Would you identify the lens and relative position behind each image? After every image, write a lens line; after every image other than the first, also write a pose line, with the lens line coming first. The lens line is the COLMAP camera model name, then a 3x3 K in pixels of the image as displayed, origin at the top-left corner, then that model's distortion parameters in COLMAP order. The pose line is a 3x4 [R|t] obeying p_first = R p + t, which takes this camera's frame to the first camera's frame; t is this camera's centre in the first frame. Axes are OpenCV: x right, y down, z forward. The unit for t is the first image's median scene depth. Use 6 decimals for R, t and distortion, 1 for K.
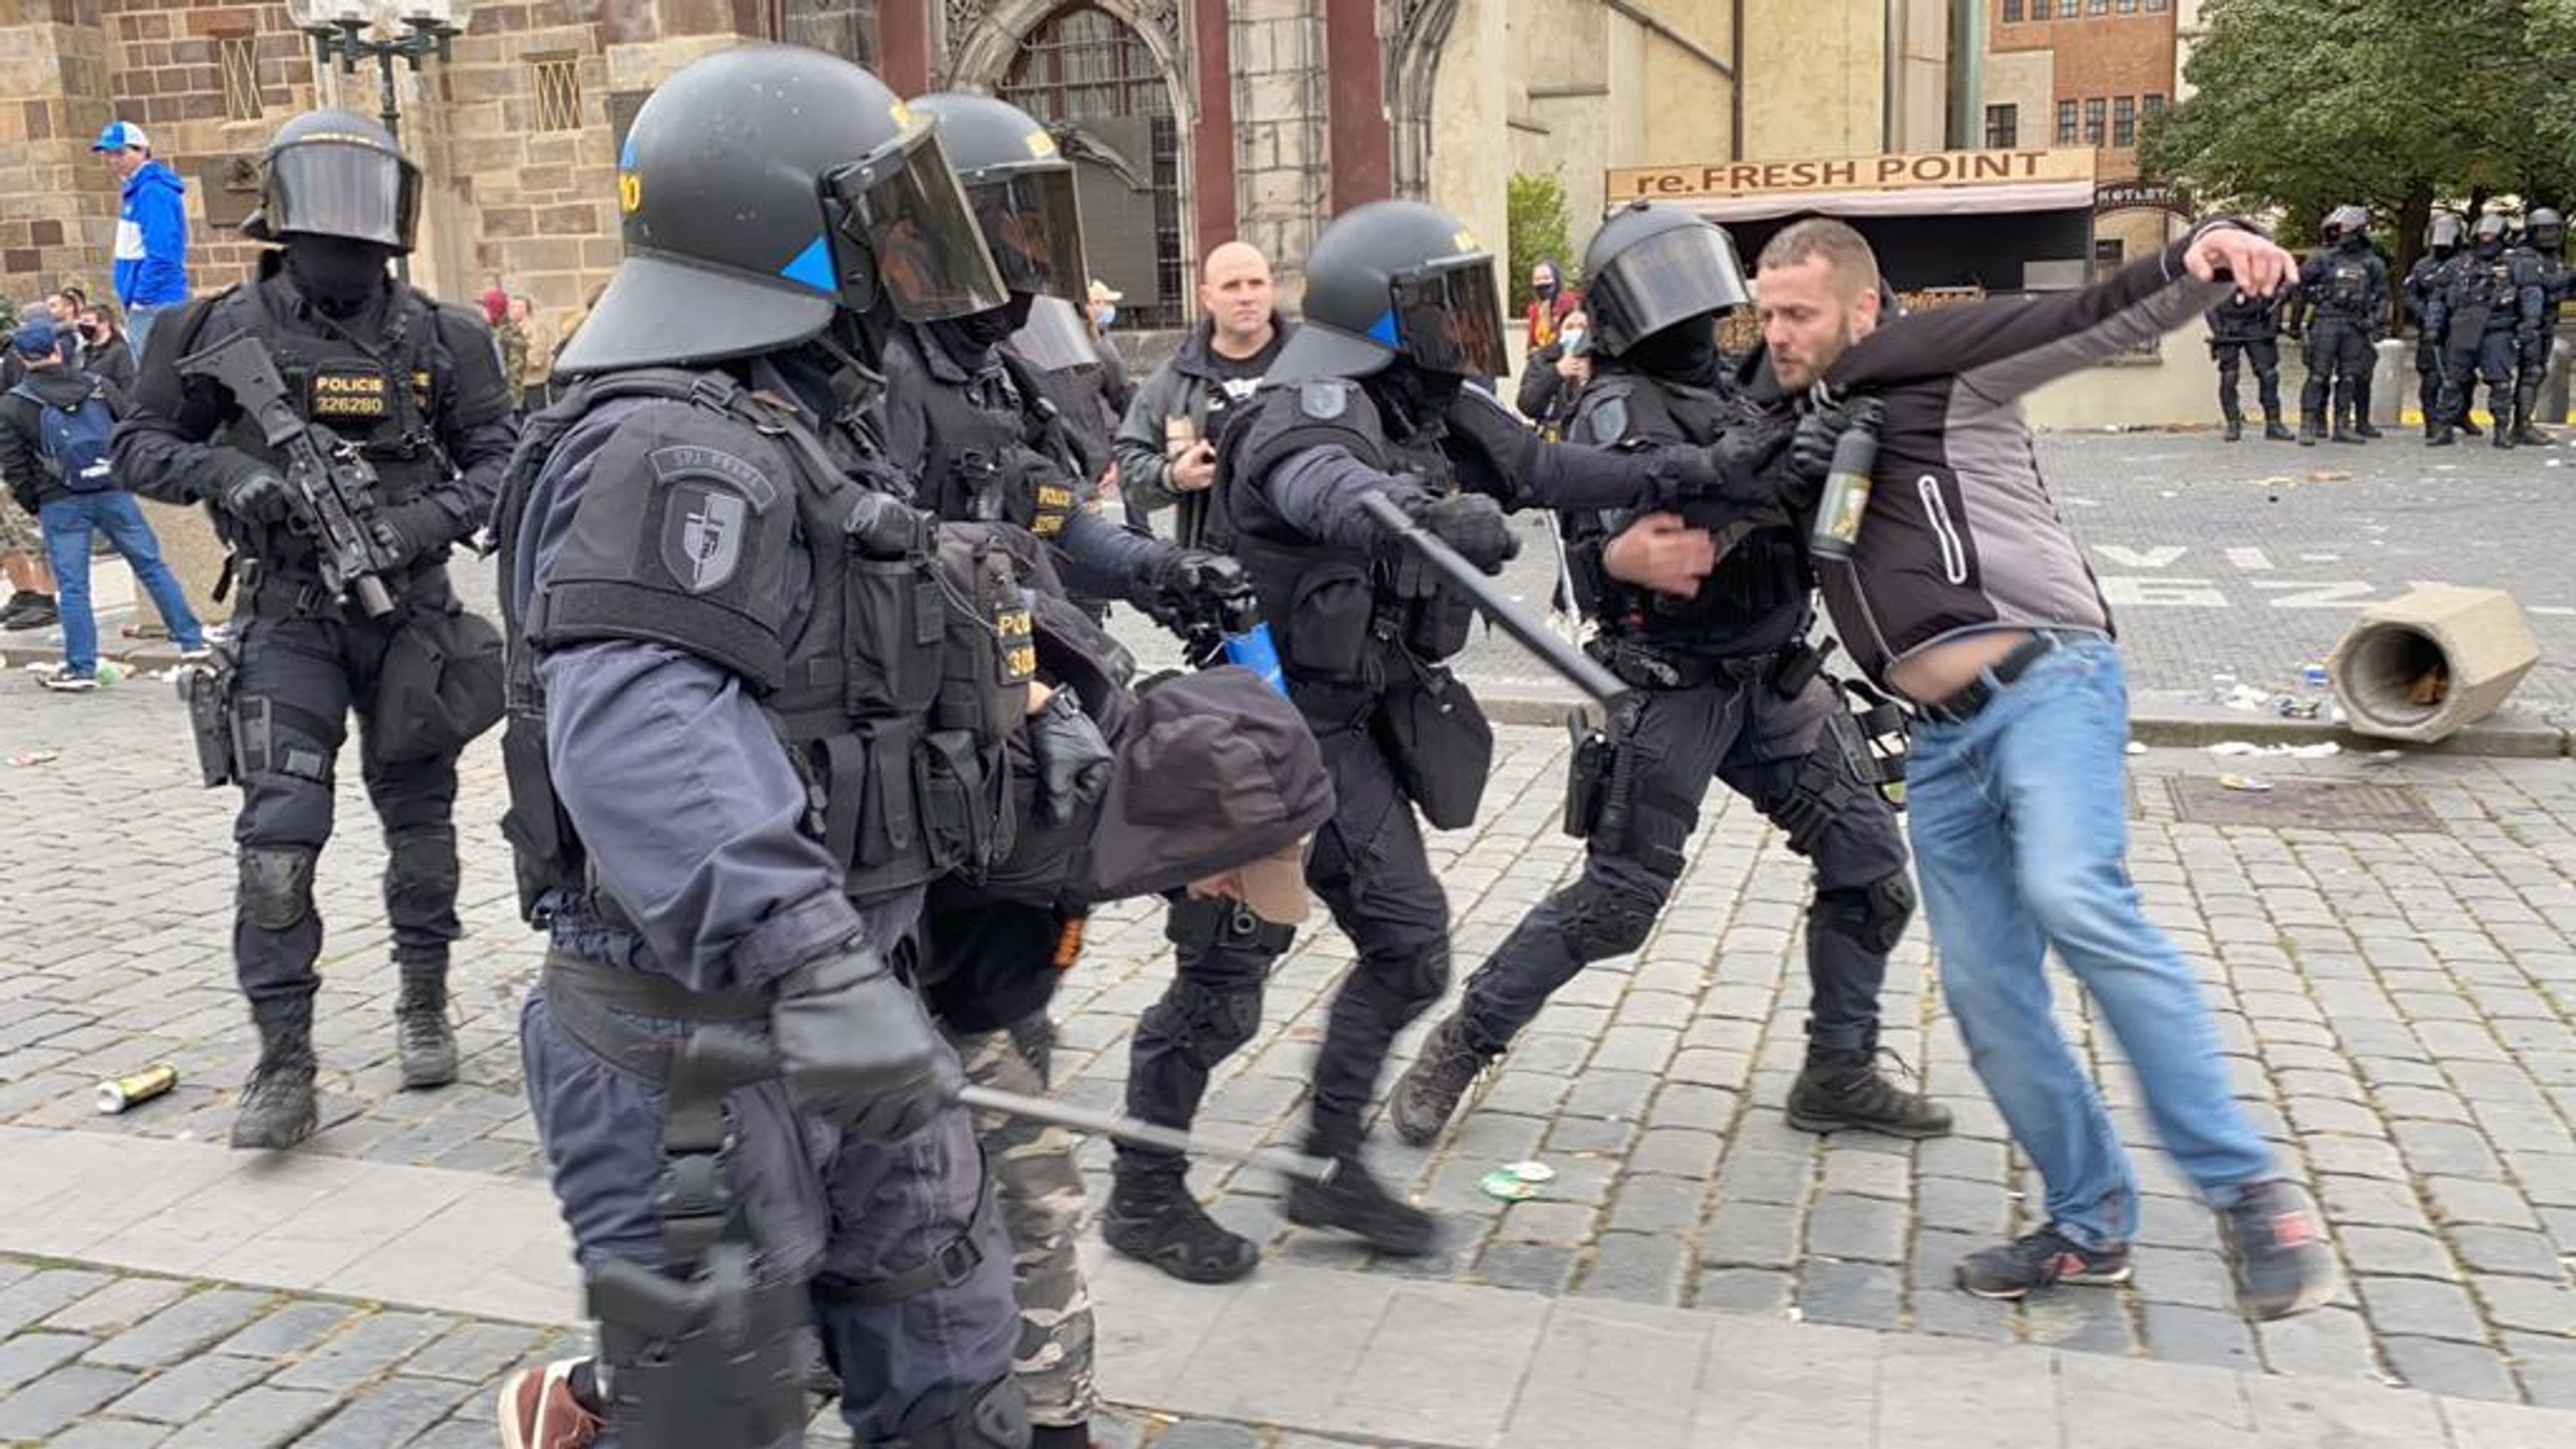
lens RADIAL K [[2157.8, 0, 1288.0], [0, 2157.8, 724.5], [0, 0, 1]] dist [0.018765, 0.003843]
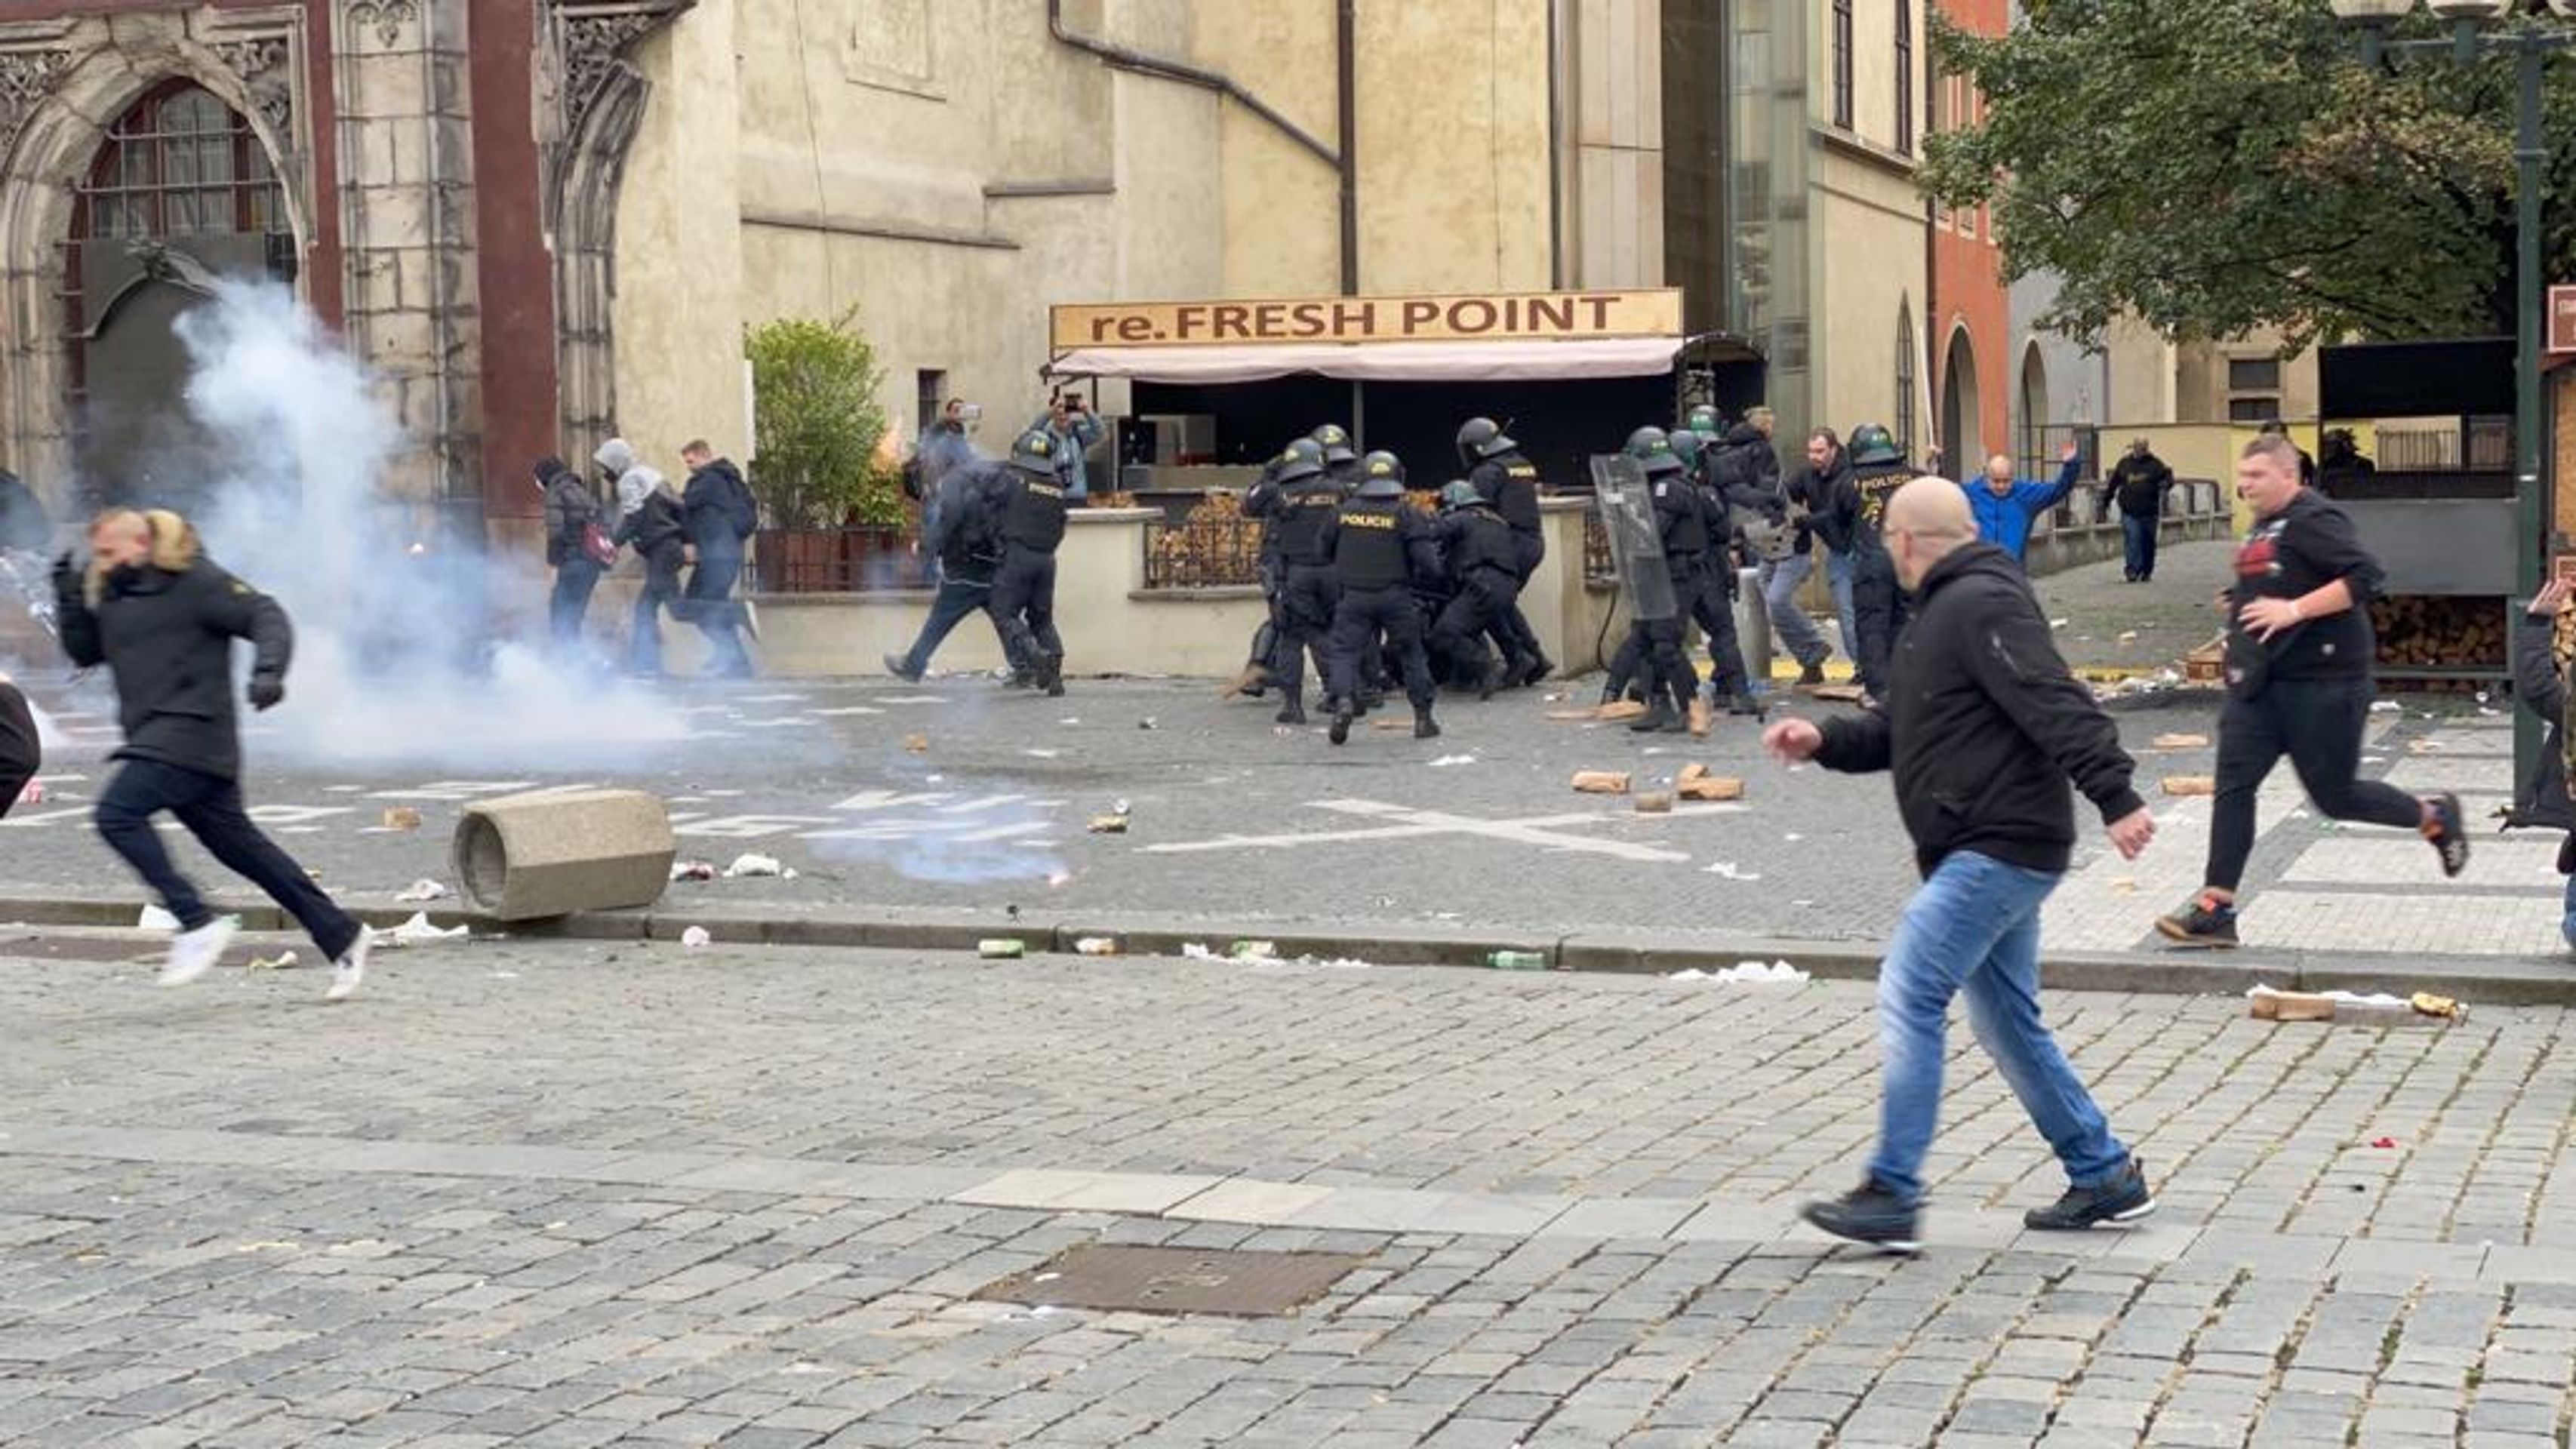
lens RADIAL K [[4200.9, 0, 1288.0], [0, 4200.9, 724.5], [0, 0, 1]] dist [0.195929, -0.267449]
pose [[0.998414, 0.021888, -0.051860, 0.380457], [-0.028420, 0.991267, -0.128768, 0.064245], [0.048588, 0.130038, 0.990318, -0.416546]]
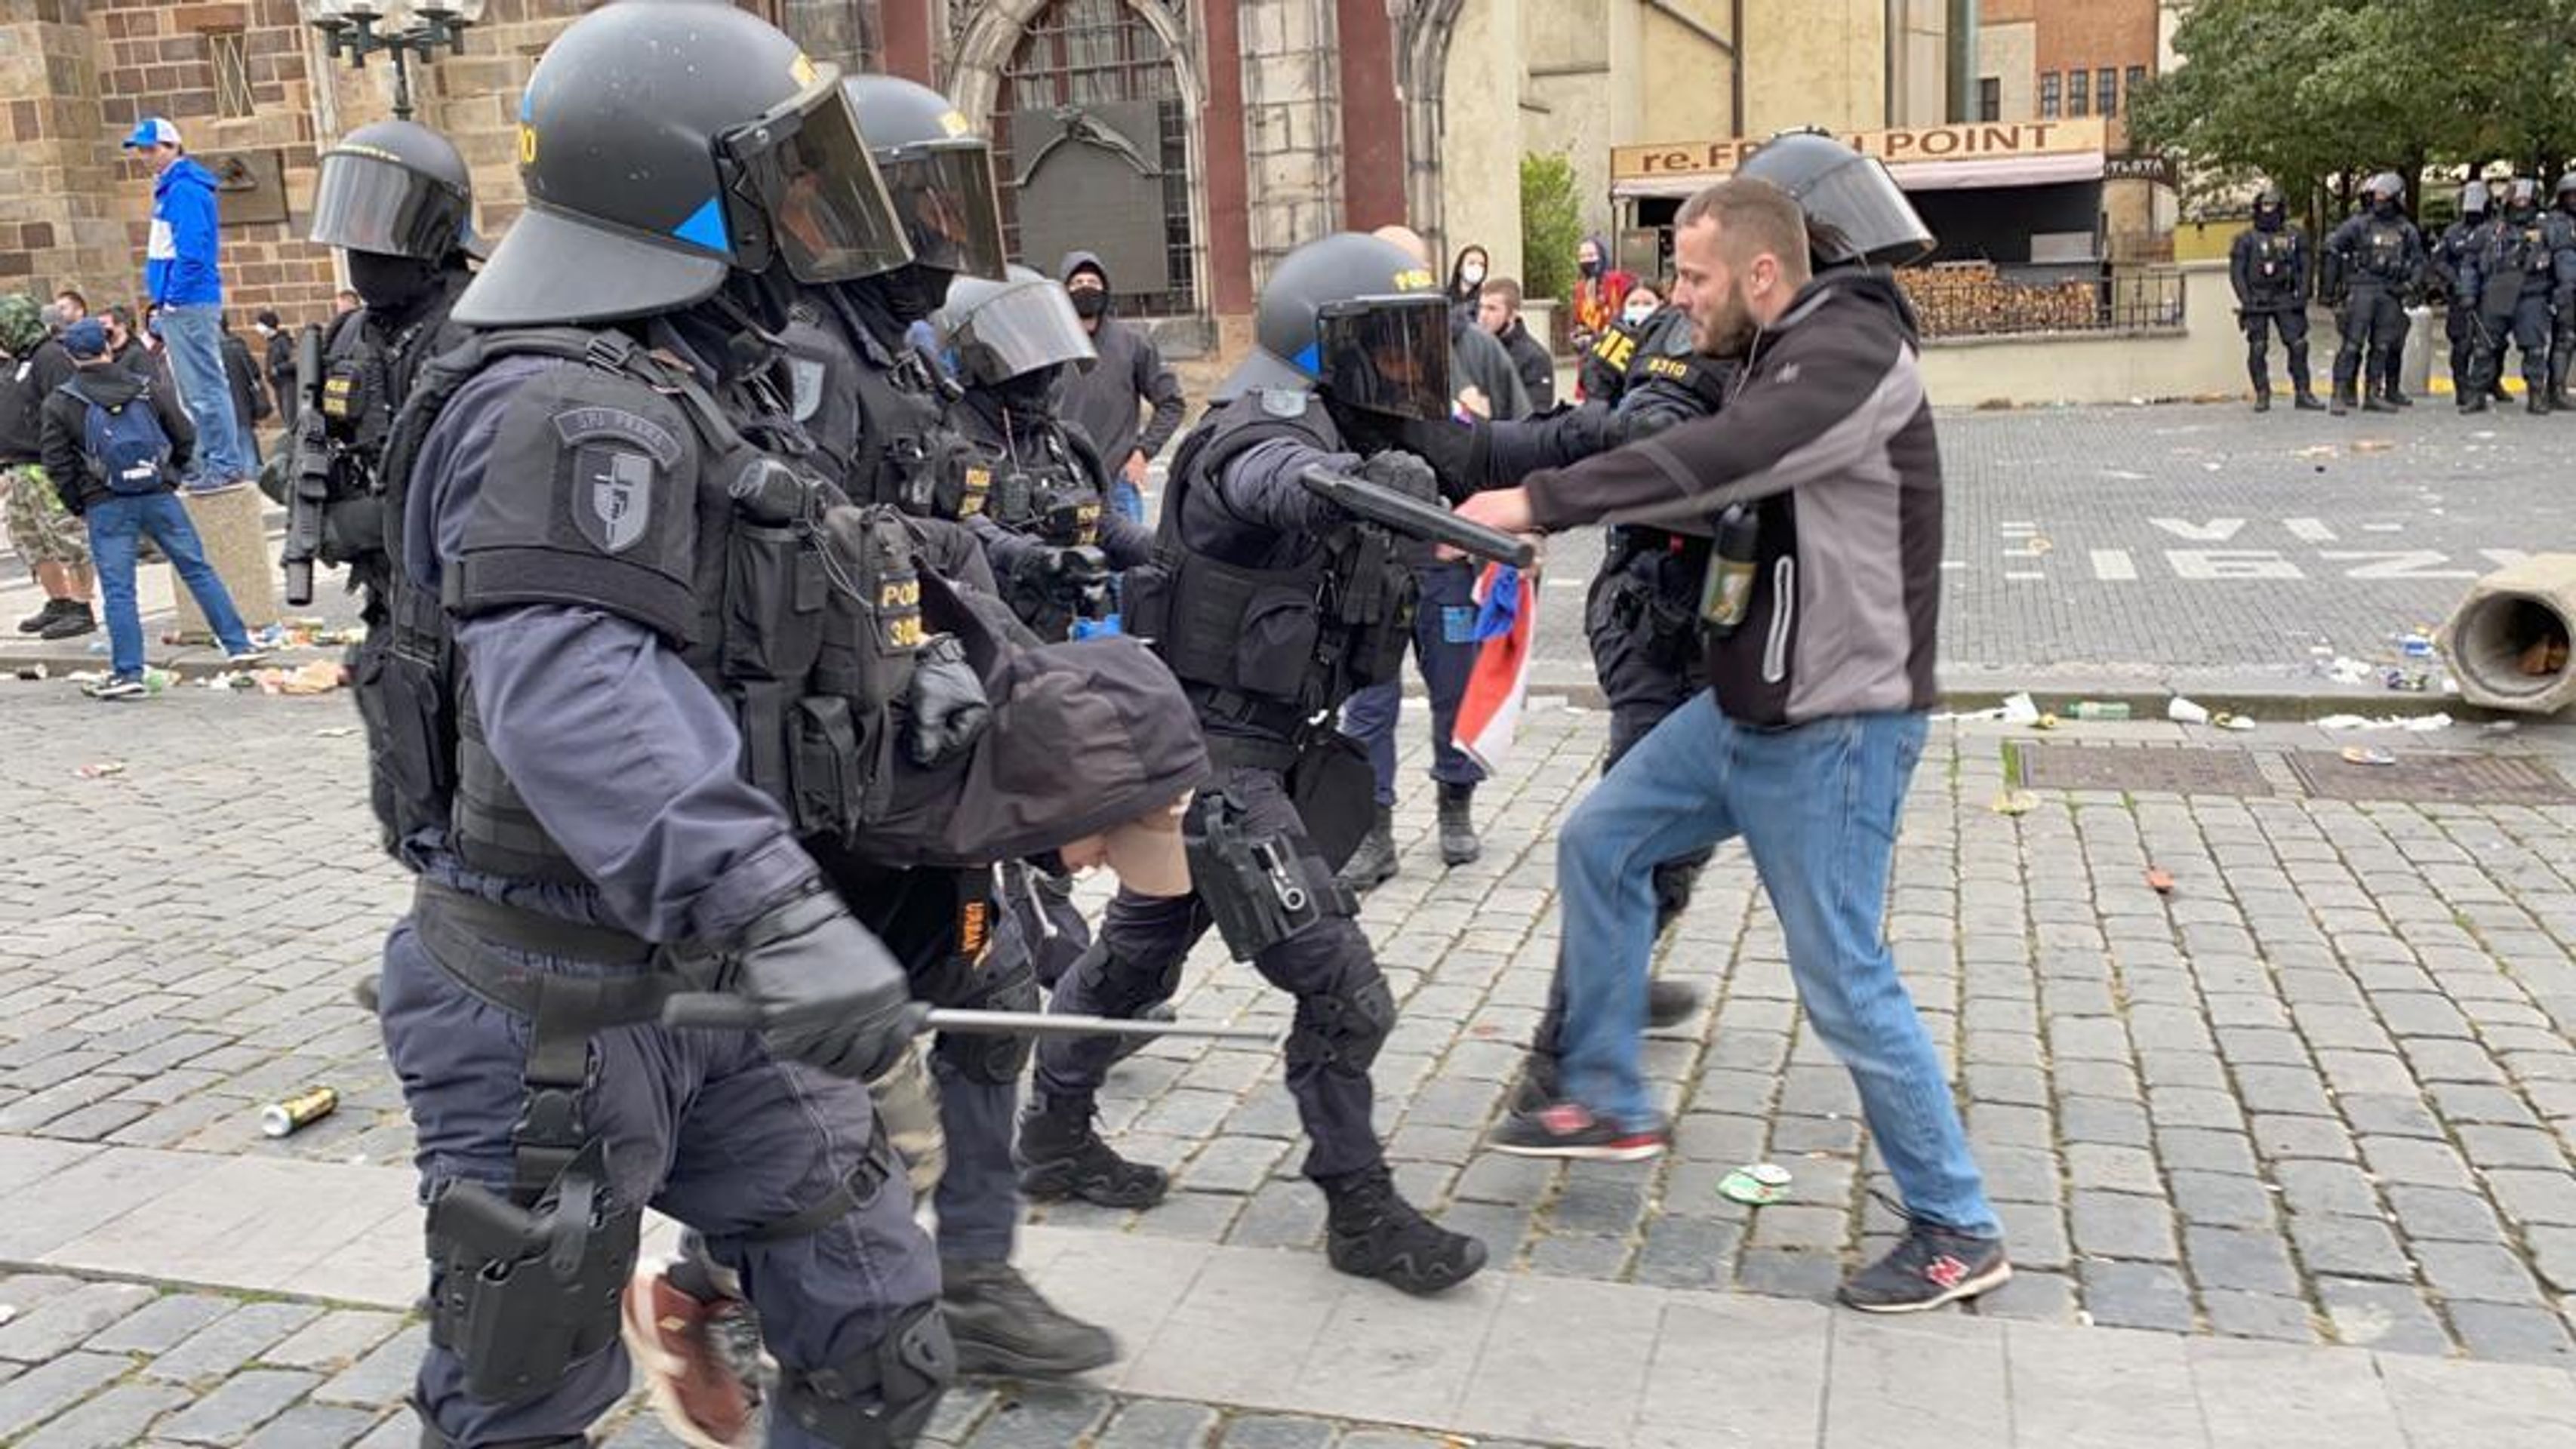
lens RADIAL K [[2167.6, 0, 1288.0], [0, 2167.6, 724.5], [0, 0, 1]] dist [0.011426, 0.012355]
pose [[0.999815, -0.016841, 0.009325, -0.019097], [0.016786, 0.999842, 0.005856, -0.000588], [-0.009422, -0.005698, 0.999939, 0.005298]]
